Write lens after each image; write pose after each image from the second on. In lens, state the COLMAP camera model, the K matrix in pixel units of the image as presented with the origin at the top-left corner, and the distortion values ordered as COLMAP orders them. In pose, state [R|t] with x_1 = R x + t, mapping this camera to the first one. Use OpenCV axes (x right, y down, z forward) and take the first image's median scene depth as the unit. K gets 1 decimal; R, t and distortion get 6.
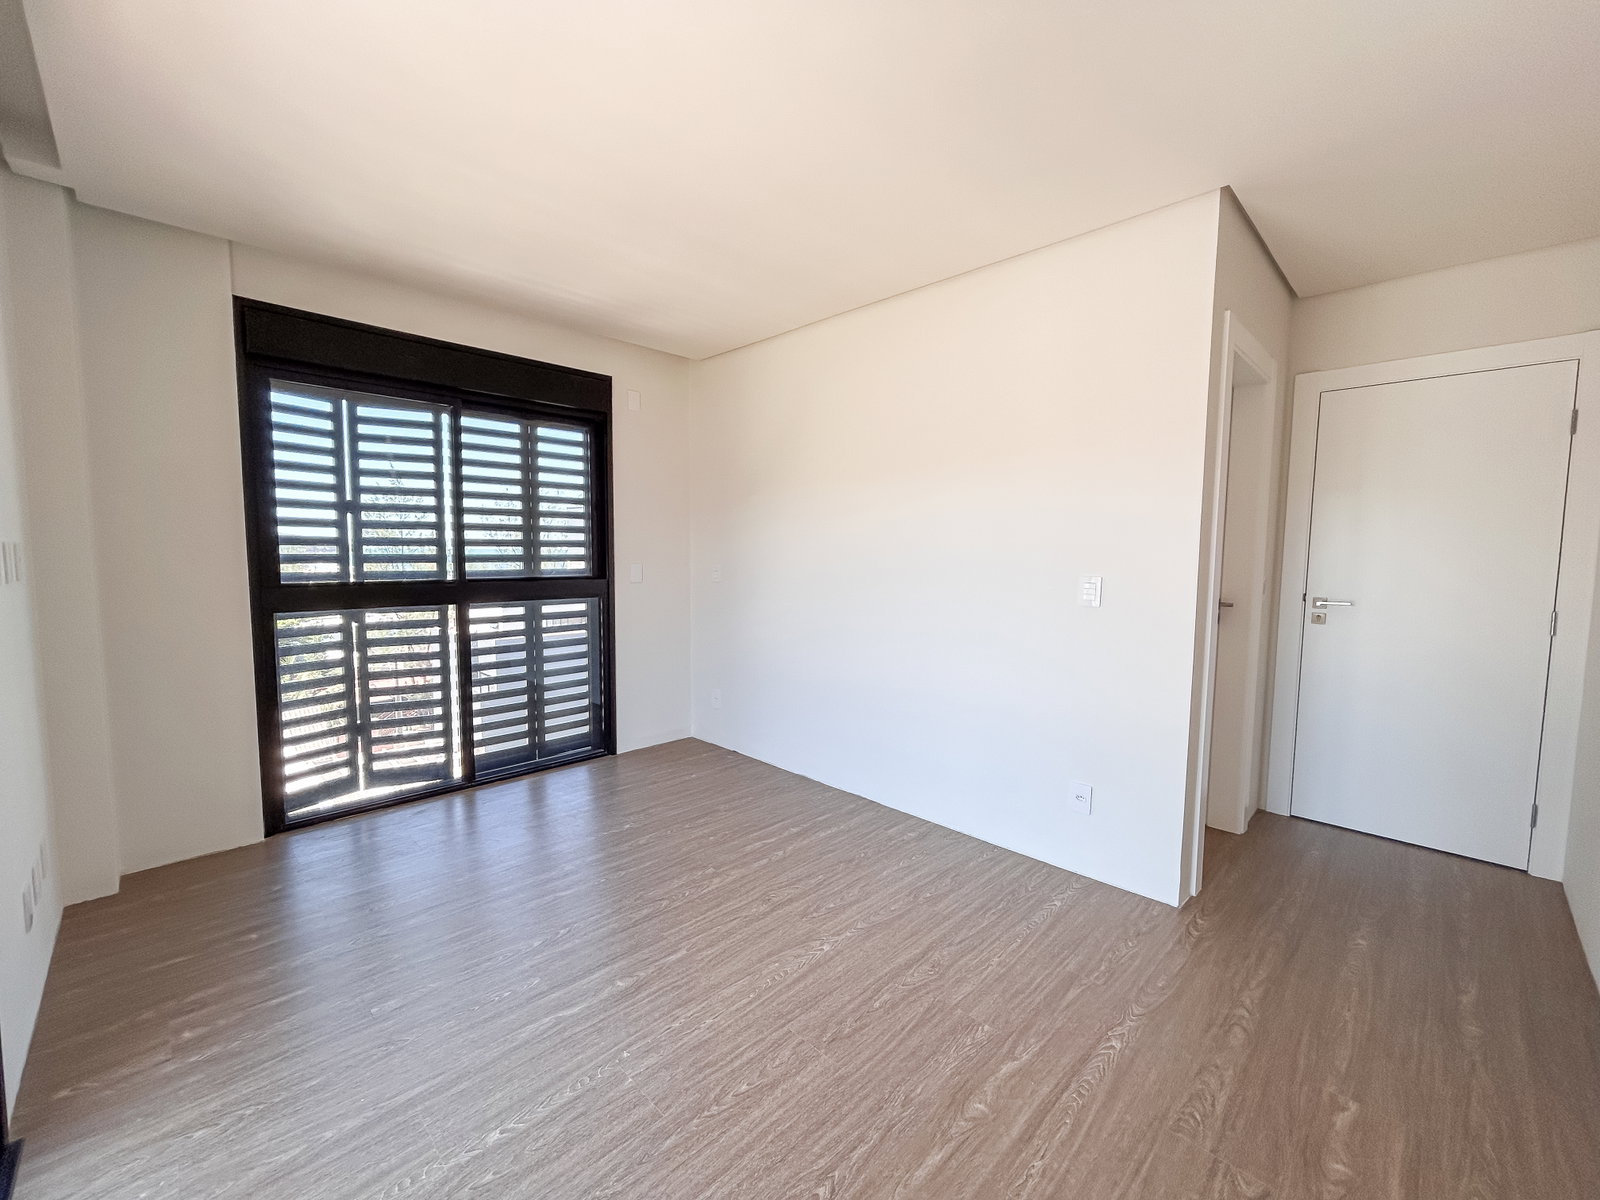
lens RADIAL K [[647.7, 0, 801.8], [0, 647.7, 599.7], [0, 0, 1]] dist [-0.007467, 0.003220]
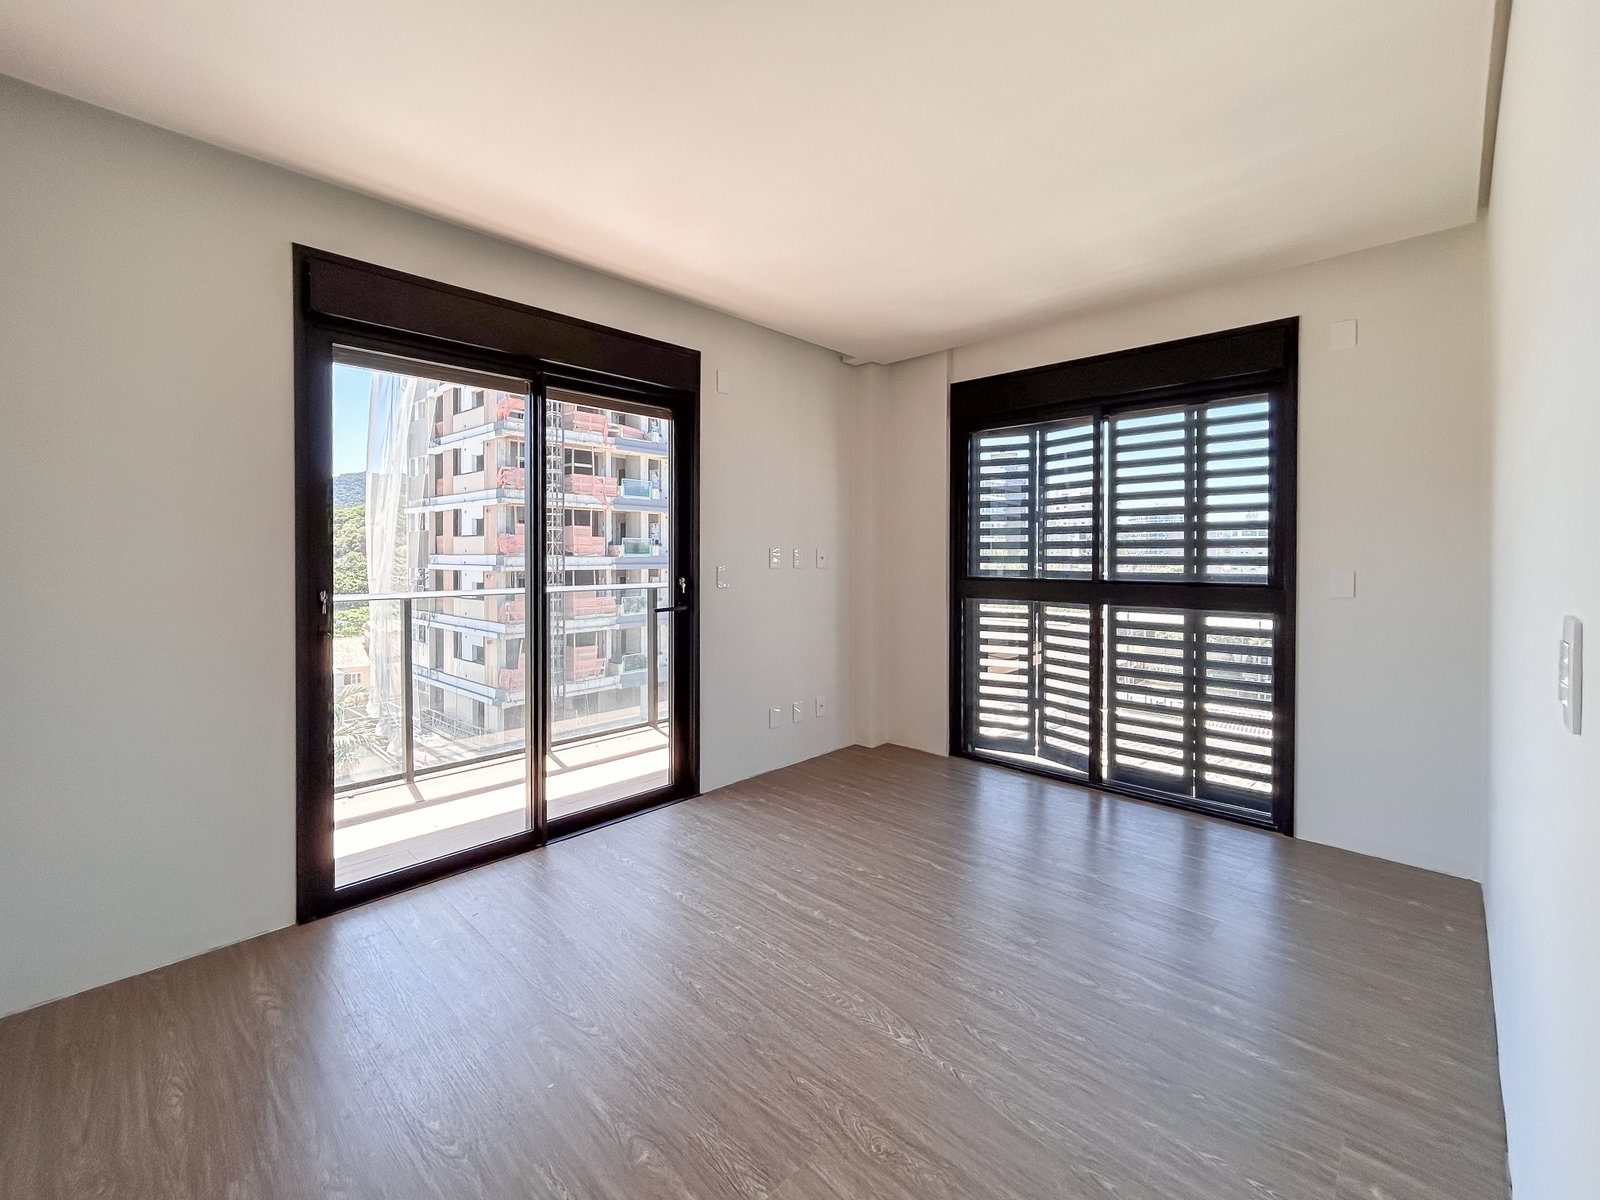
lens RADIAL K [[677.4, 0, 787.0], [0, 677.4, 555.1], [0, 0, 1]] dist [0.003766, 0.000332]
pose [[0.011858, -0.004607, -0.999919, 0.550305], [-0.075082, 0.997162, -0.005484, -0.028736], [0.997107, 0.075141, 0.011478, 0.501630]]
